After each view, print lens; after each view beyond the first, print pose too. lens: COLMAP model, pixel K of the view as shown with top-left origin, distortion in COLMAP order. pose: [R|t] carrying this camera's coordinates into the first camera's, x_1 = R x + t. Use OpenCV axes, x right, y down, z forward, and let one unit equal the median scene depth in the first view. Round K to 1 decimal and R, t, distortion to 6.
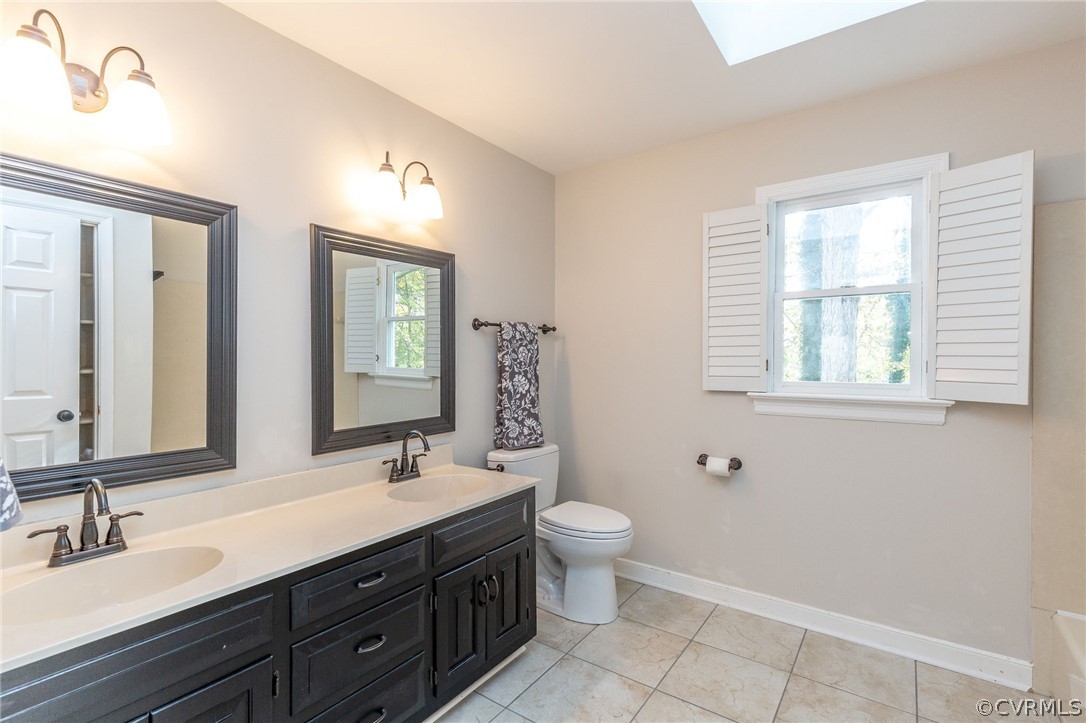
lens RADIAL K [[496.8, 0, 542.1], [0, 496.8, 361.4], [0, 0, 1]] dist [0.004900, -0.000127]
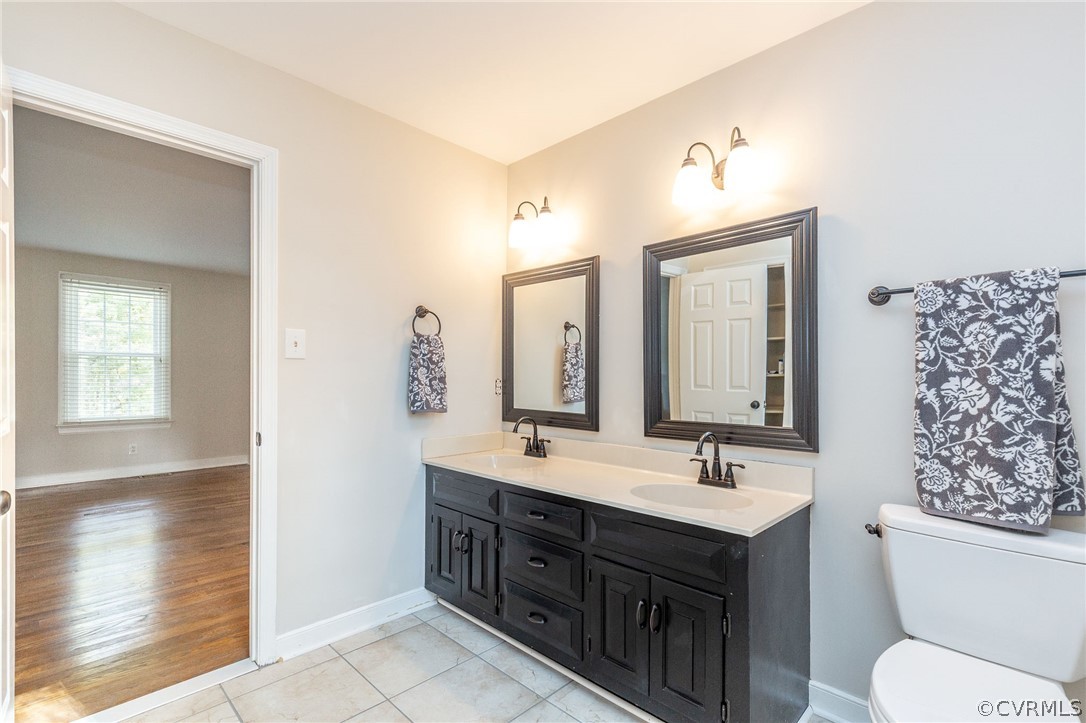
lens RADIAL K [[496.8, 0, 540.5], [0, 496.8, 366.3], [0, 0, 1]] dist [0.004900, -0.000127]
pose [[-0.147150, -0.013833, -0.989017, 0.532973], [-0.004934, 0.999900, -0.013251, 0.024503], [0.989102, 0.002930, -0.147204, 0.639288]]
